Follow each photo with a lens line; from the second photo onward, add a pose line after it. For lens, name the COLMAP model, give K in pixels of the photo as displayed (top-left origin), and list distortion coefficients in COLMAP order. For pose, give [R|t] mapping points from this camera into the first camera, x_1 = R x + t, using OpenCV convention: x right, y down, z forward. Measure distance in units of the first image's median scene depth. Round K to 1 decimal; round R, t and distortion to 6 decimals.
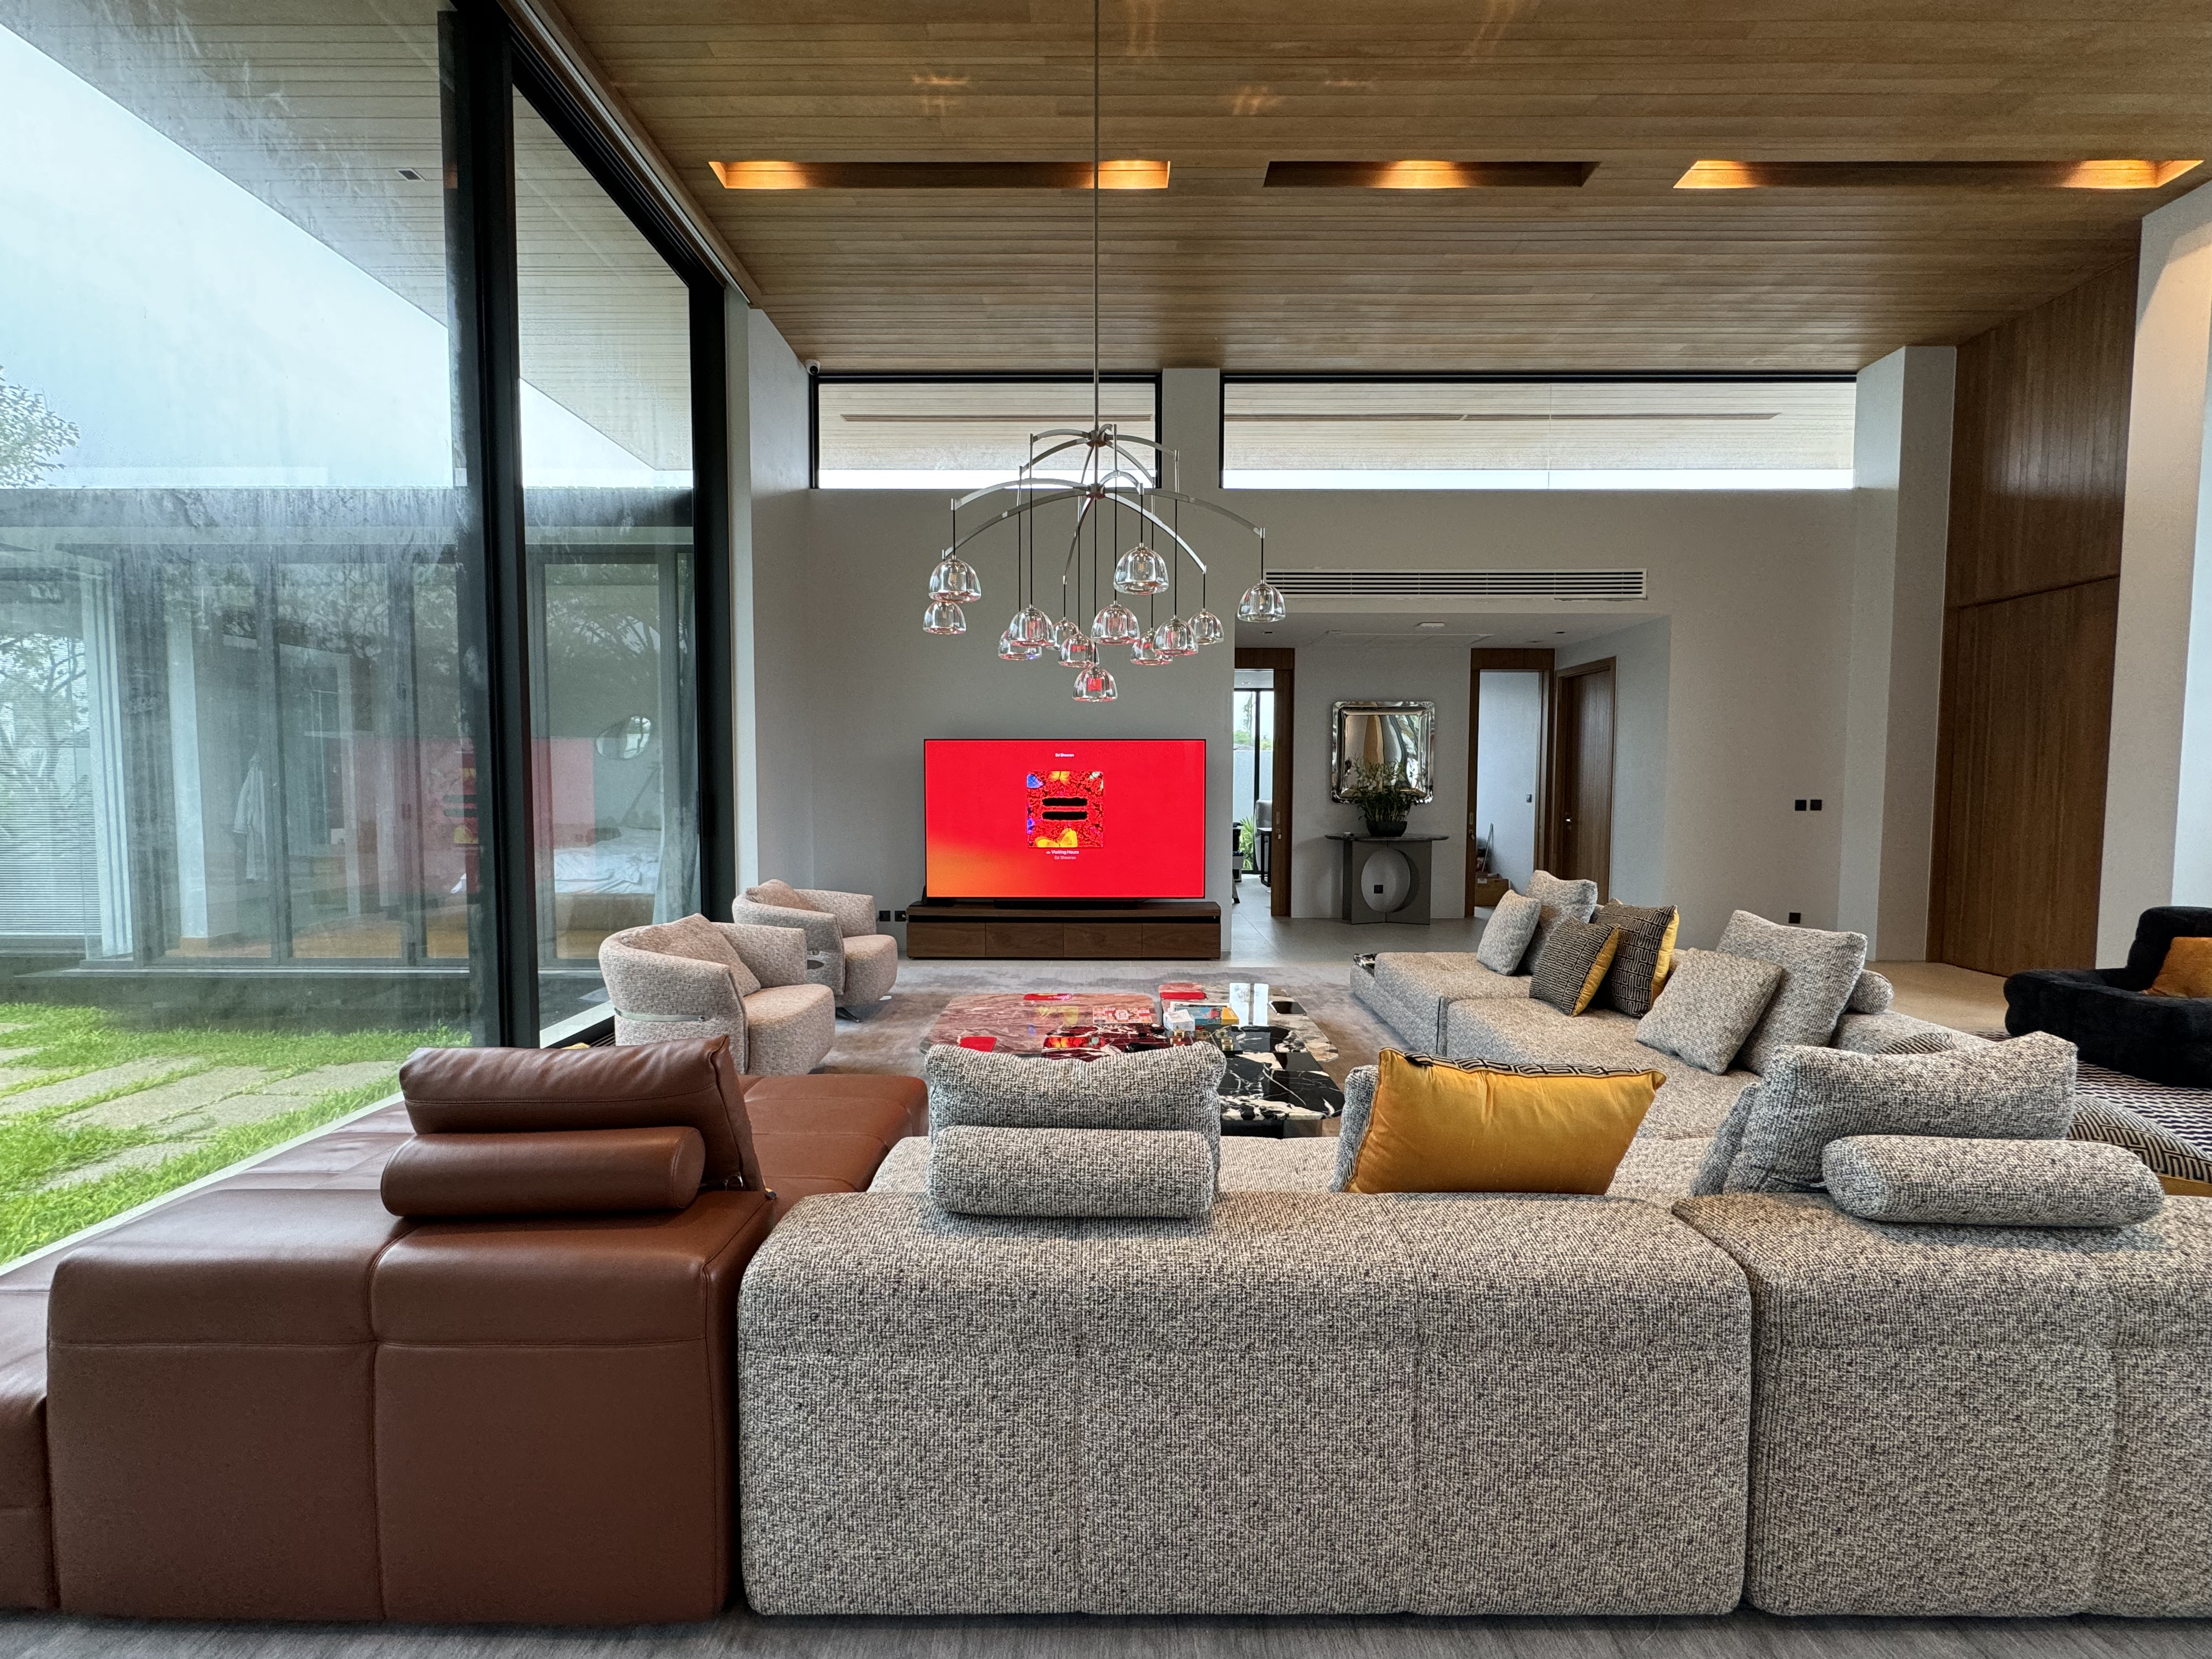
lens RADIAL K [[876.4, 0, 1109.9], [0, 876.4, 836.4], [0, 0, 1]] dist [-0.002467, -0.000080]
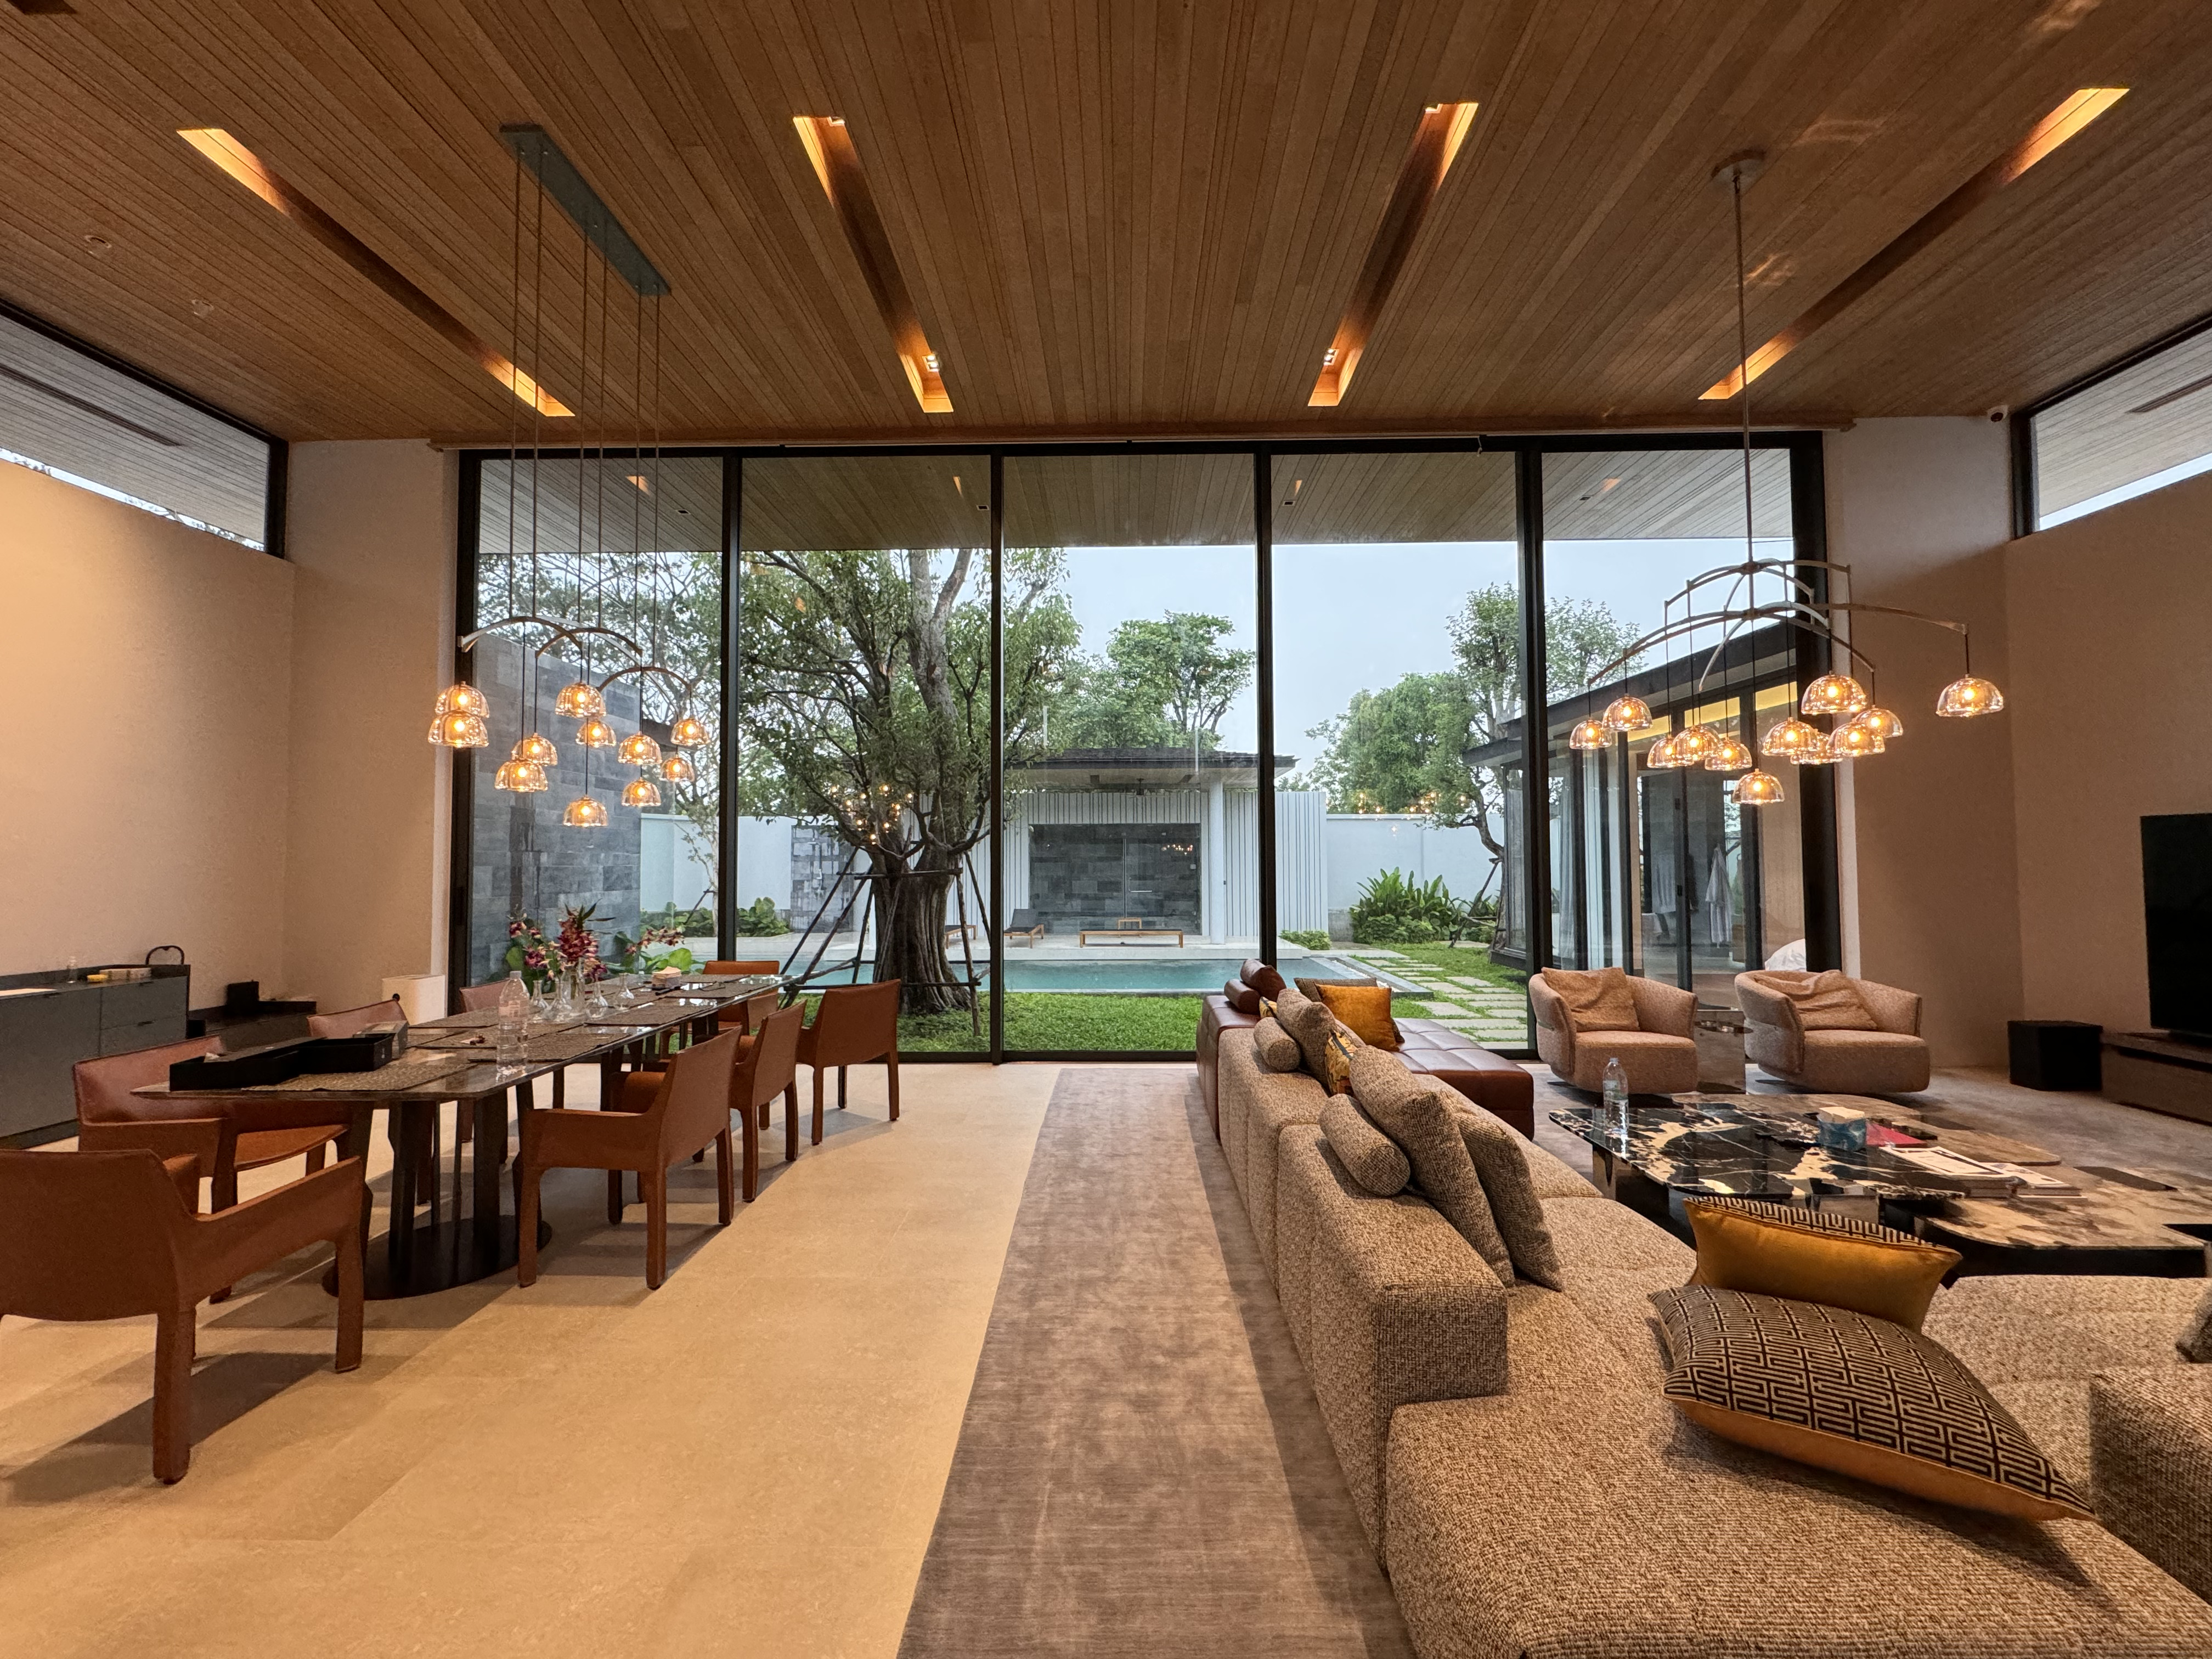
lens RADIAL K [[880.1, 0, 1106.0], [0, 880.1, 829.5], [0, 0, 1]] dist [-0.001737, 0.000462]
pose [[-0.016932, -0.039848, -0.999062, 0.635256], [-0.058433, 0.997537, -0.038797, -0.019322], [0.998148, 0.057722, -0.019219, 0.134032]]
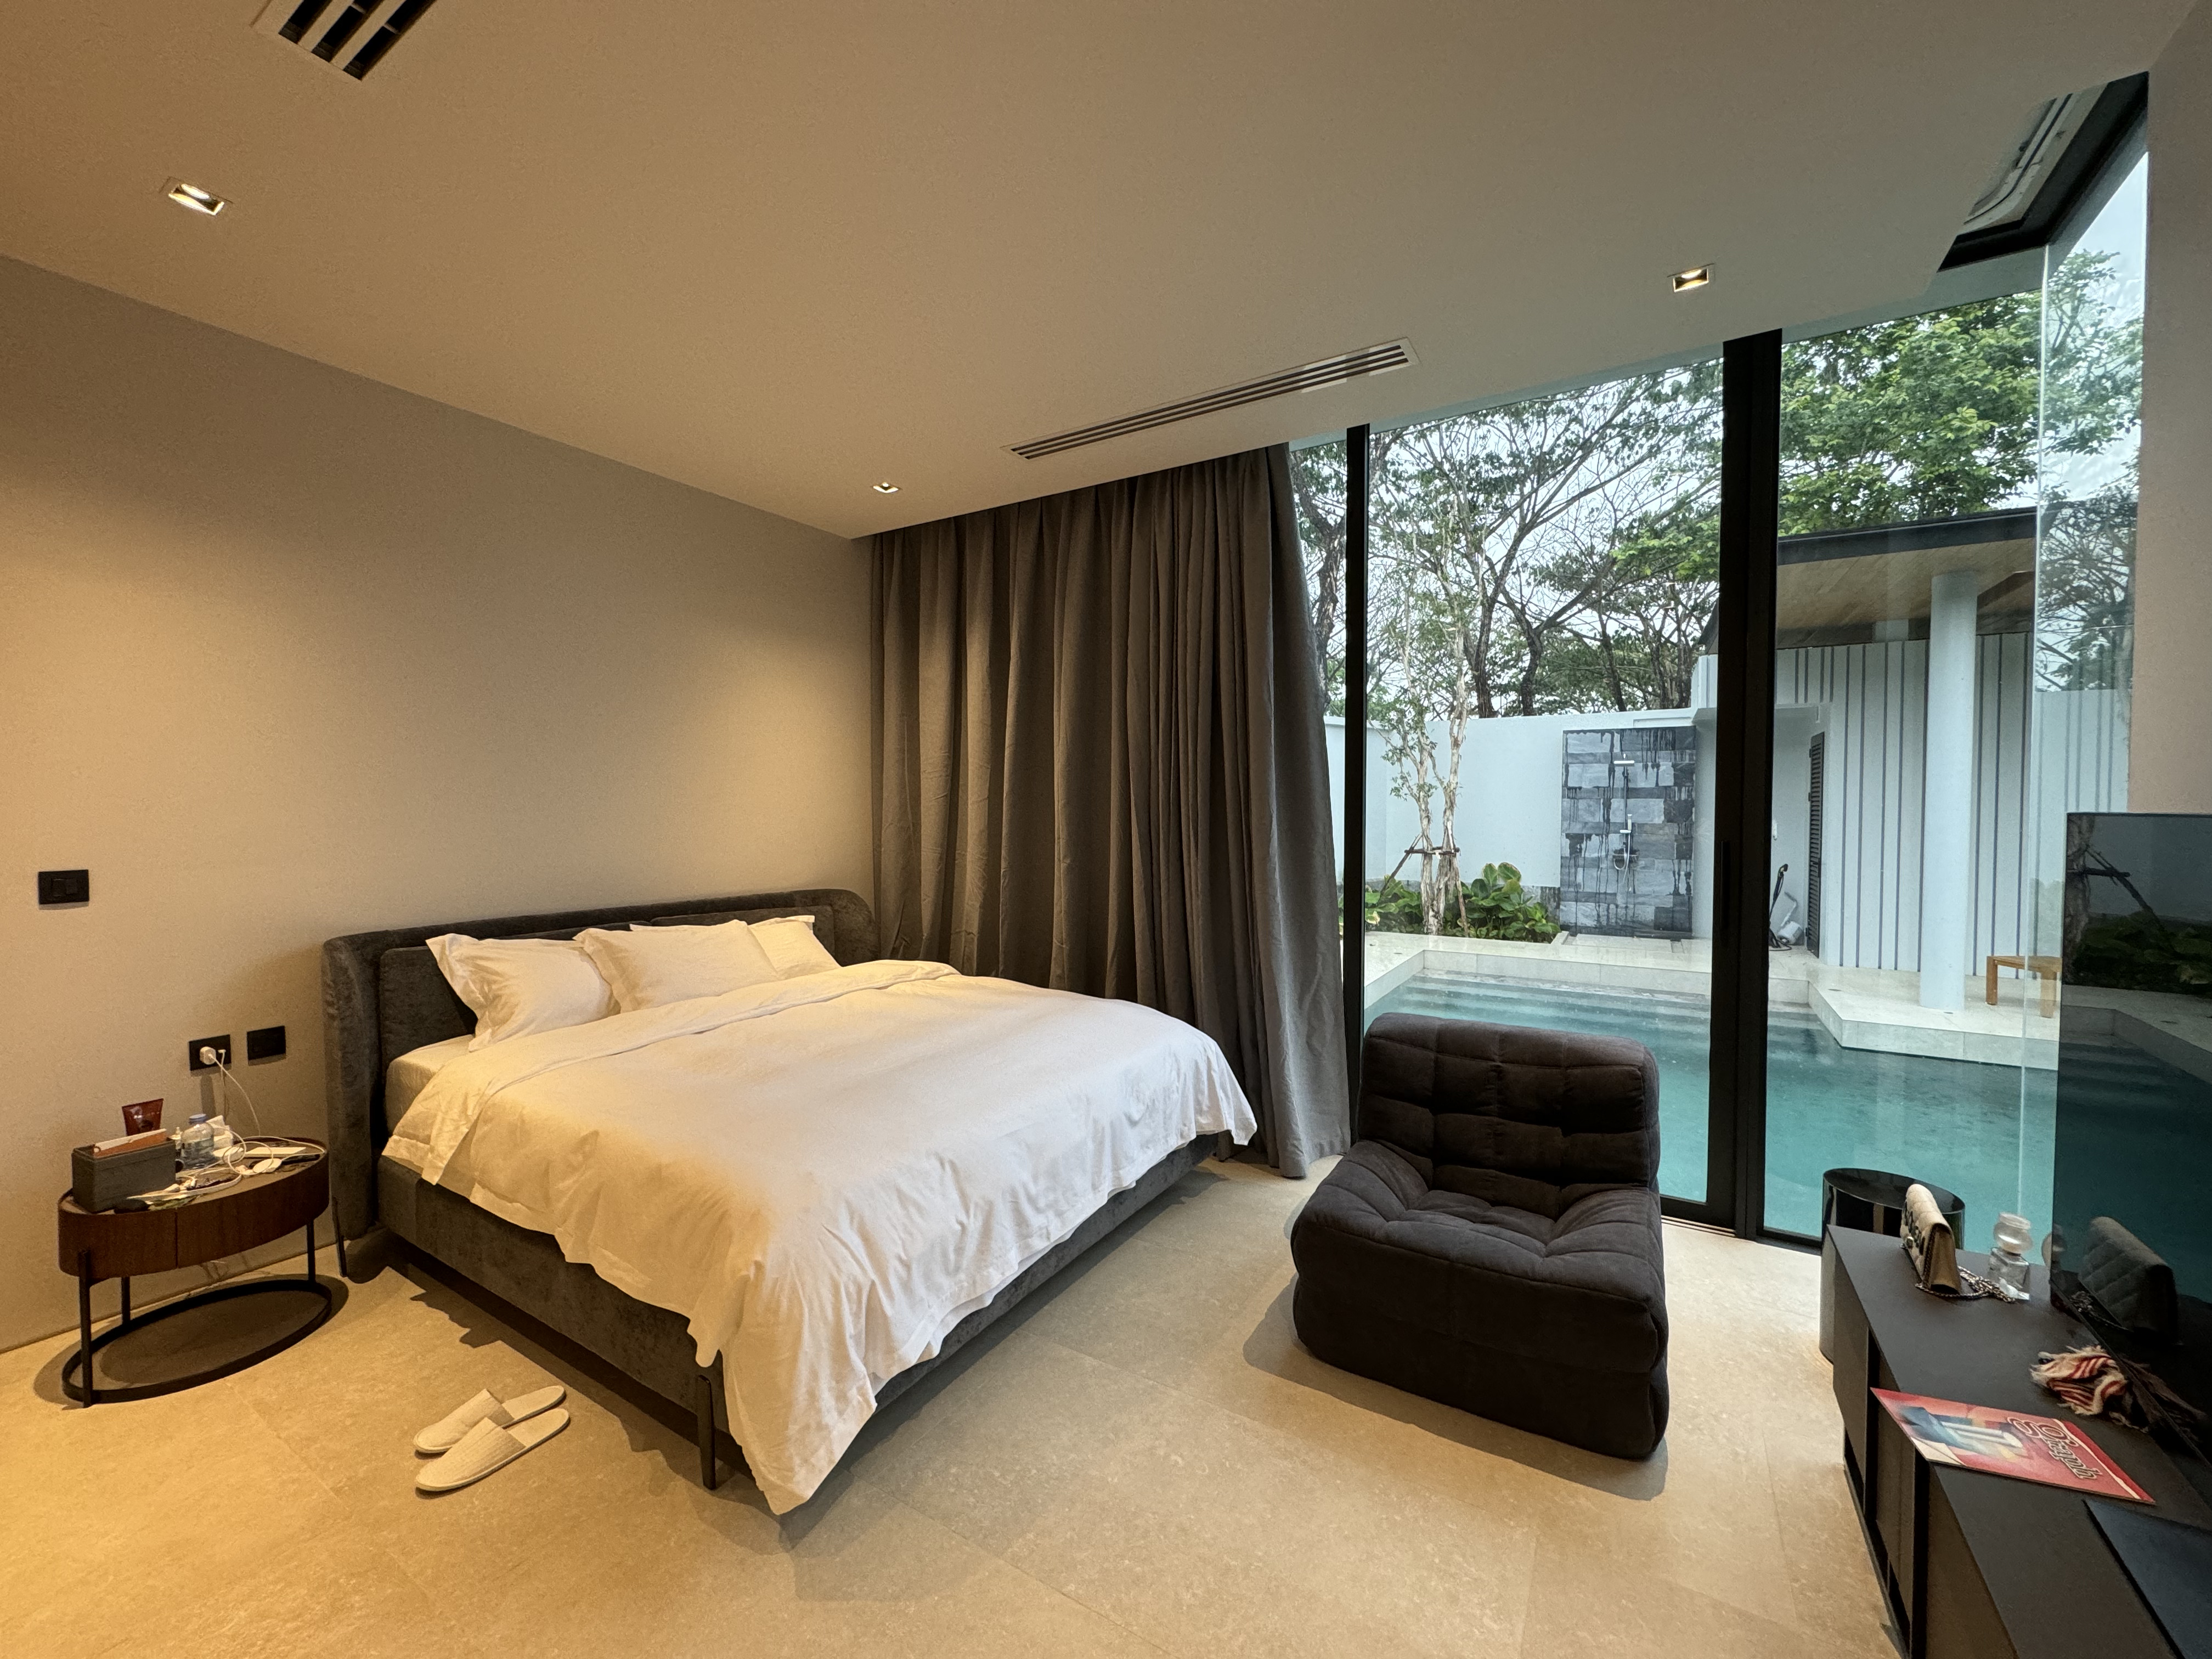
lens RADIAL K [[880.1, 0, 1106.0], [0, 880.1, 829.5], [0, 0, 1]] dist [-0.001737, 0.000462]
pose [[-0.524946, 0.019970, -0.850901, -0.750817], [-0.055985, 0.996750, 0.057931, 0.056380], [0.849292, 0.078049, -0.522122, -1.027141]]
